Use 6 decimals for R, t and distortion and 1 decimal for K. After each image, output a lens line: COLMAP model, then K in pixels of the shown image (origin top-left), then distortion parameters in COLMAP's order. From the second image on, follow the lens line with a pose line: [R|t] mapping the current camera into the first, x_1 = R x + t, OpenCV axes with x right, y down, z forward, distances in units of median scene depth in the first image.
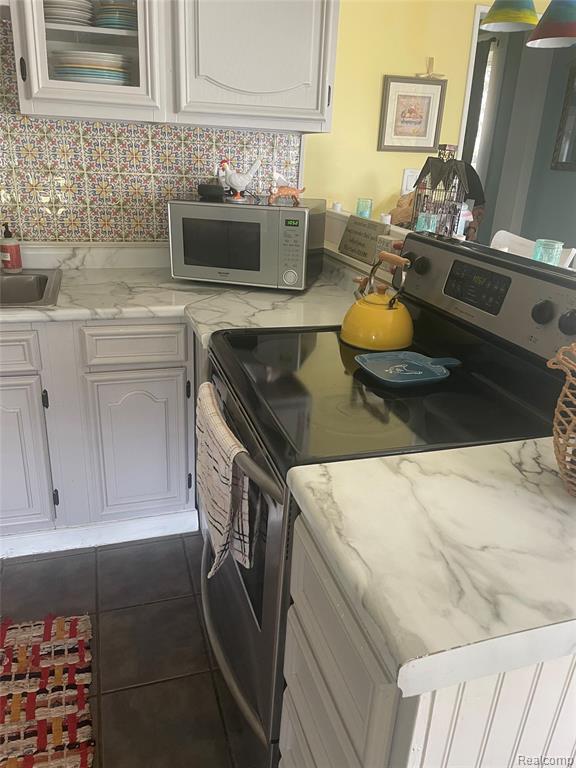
lens RADIAL K [[582.1, 0, 289.1], [0, 582.1, 384.3], [0, 0, 1]] dist [0.077061, -0.091699]
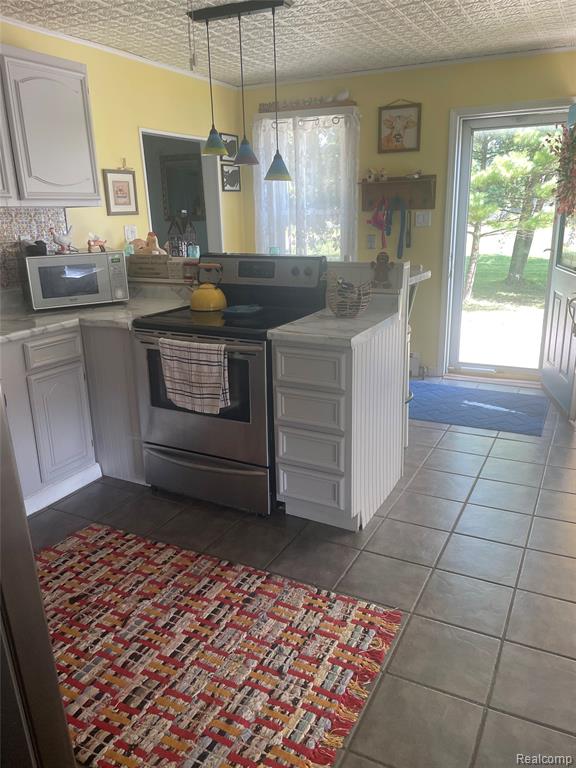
lens RADIAL K [[582.1, 0, 289.2], [0, 582.1, 384.6], [0, 0, 1]] dist [0.077061, -0.091699]
pose [[0.707659, -0.261731, 0.656289, -0.814820], [0.316889, 0.947769, 0.036282, 0.146529], [-0.631506, 0.182295, 0.753637, -0.477243]]
